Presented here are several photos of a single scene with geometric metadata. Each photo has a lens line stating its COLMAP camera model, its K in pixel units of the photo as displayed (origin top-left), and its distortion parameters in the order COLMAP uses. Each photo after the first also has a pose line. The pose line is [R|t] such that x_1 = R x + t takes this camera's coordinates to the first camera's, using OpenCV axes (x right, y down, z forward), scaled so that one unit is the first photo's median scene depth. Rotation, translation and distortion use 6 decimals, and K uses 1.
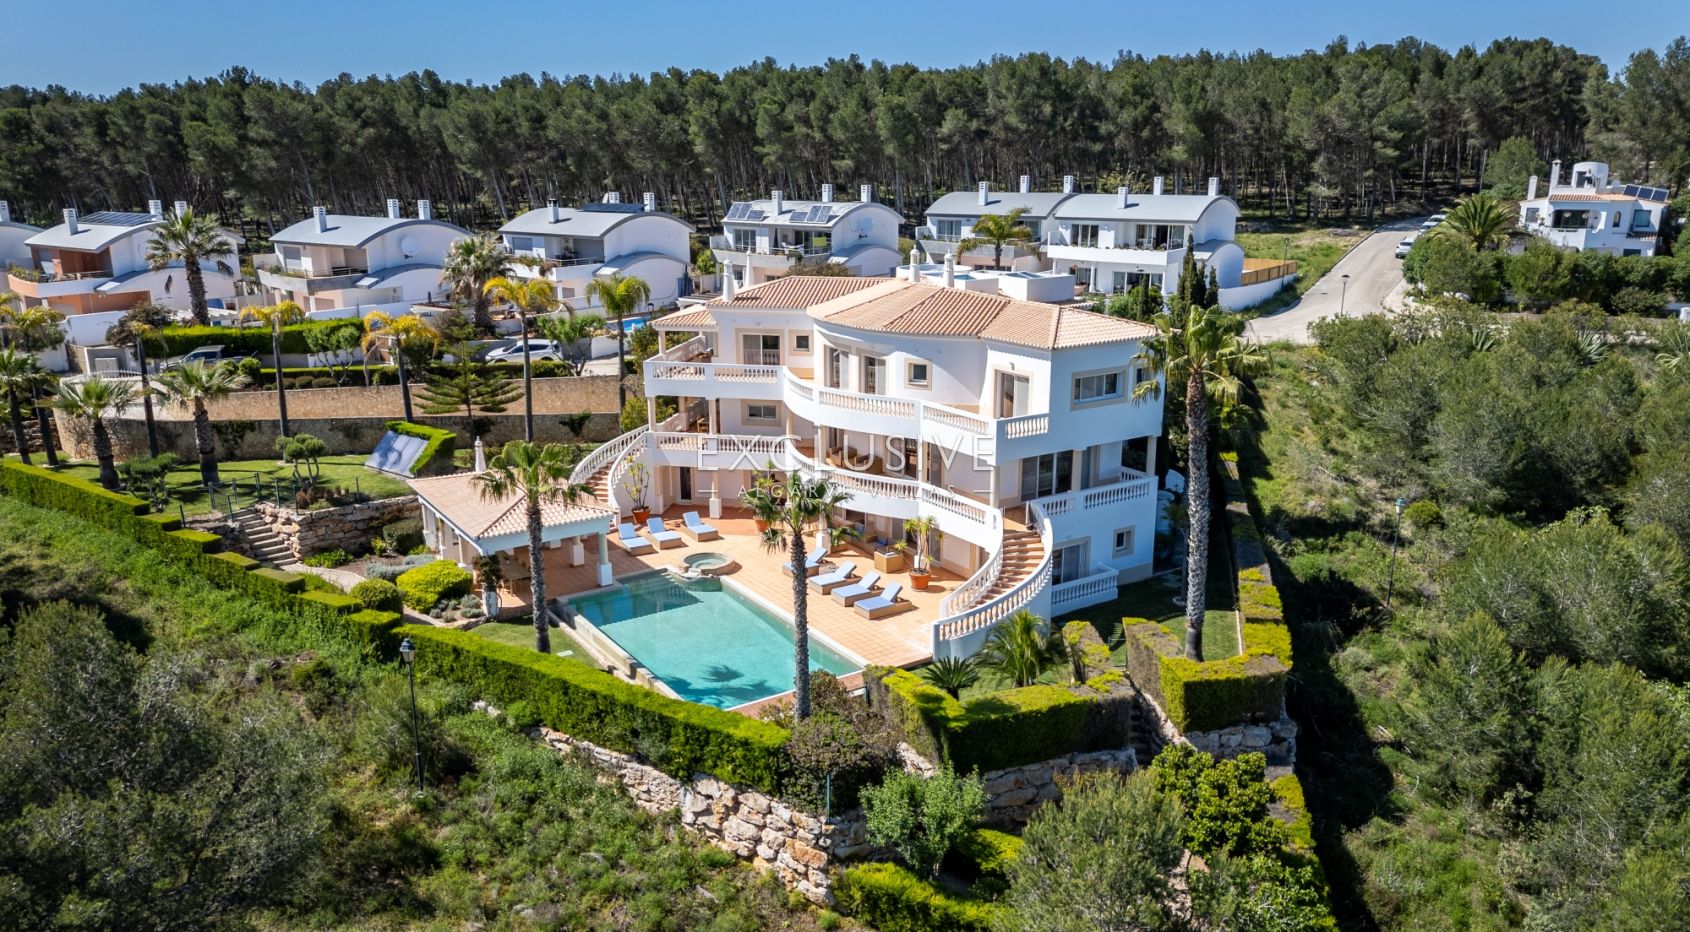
lens RADIAL K [[1219.8, 0, 845.0], [0, 1219.8, 466.0], [0, 0, 1]] dist [0.005838, -0.002526]
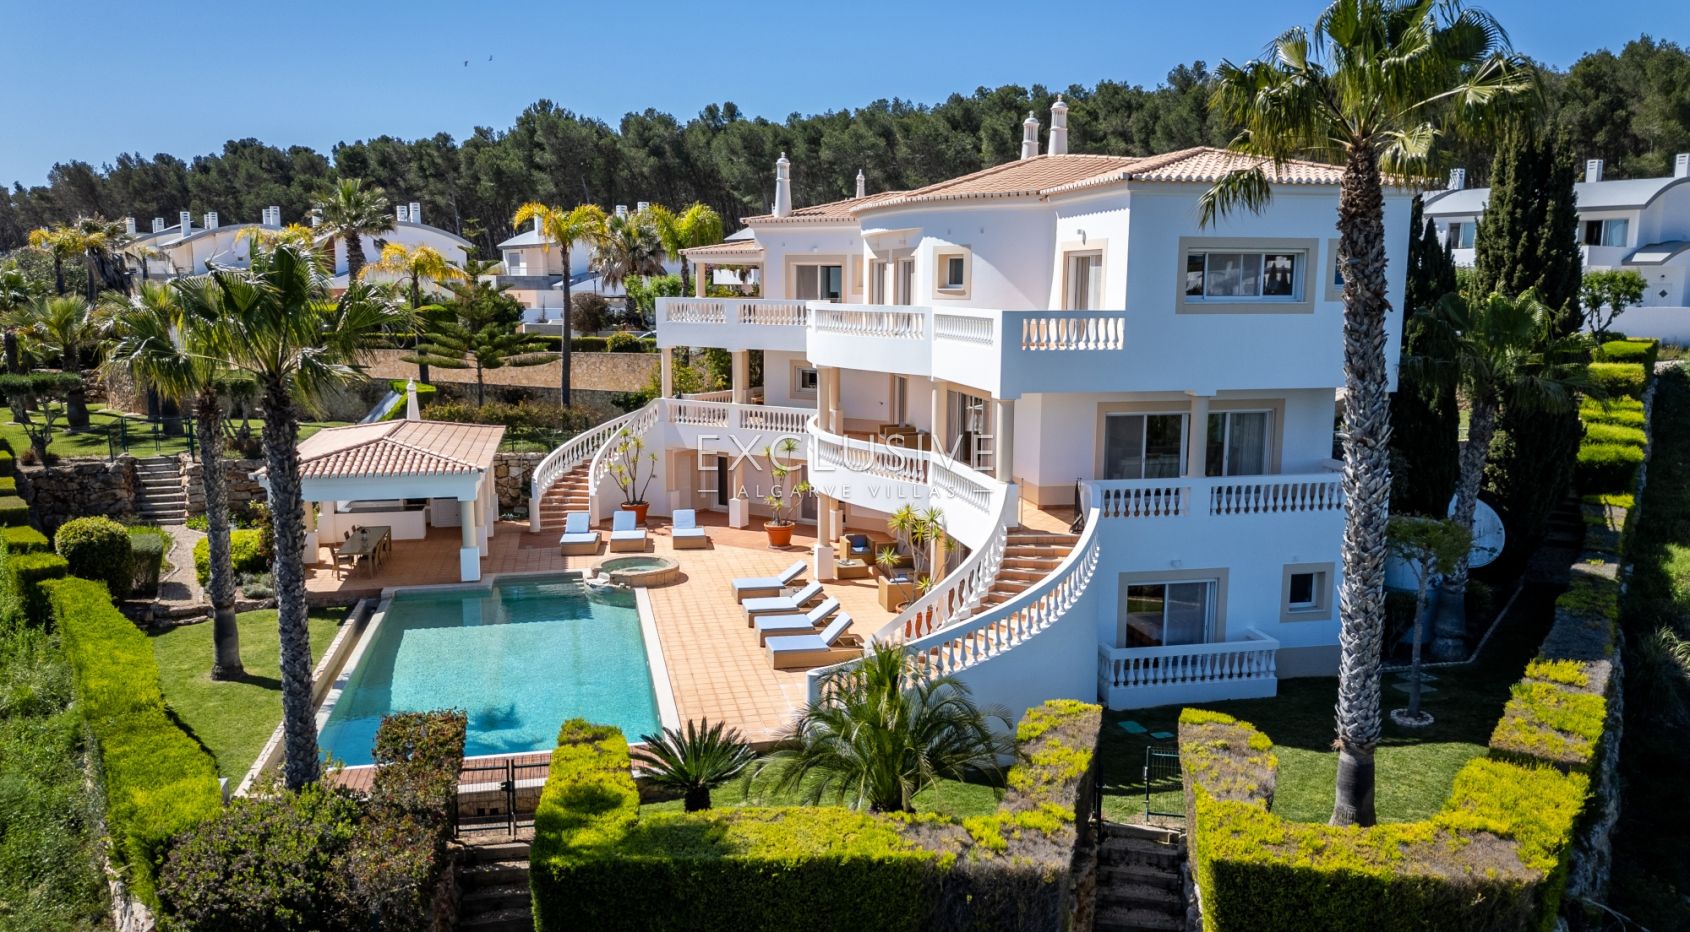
lens RADIAL K [[1219.8, 0, 845.0], [0, 1219.8, 466.0], [0, 0, 1]] dist [0.005838, -0.002526]
pose [[0.933016, 0.060996, -0.354628, 0.202771], [-0.099027, 0.990999, -0.090085, 0.067529], [0.345941, 0.119168, 0.930658, 0.398130]]
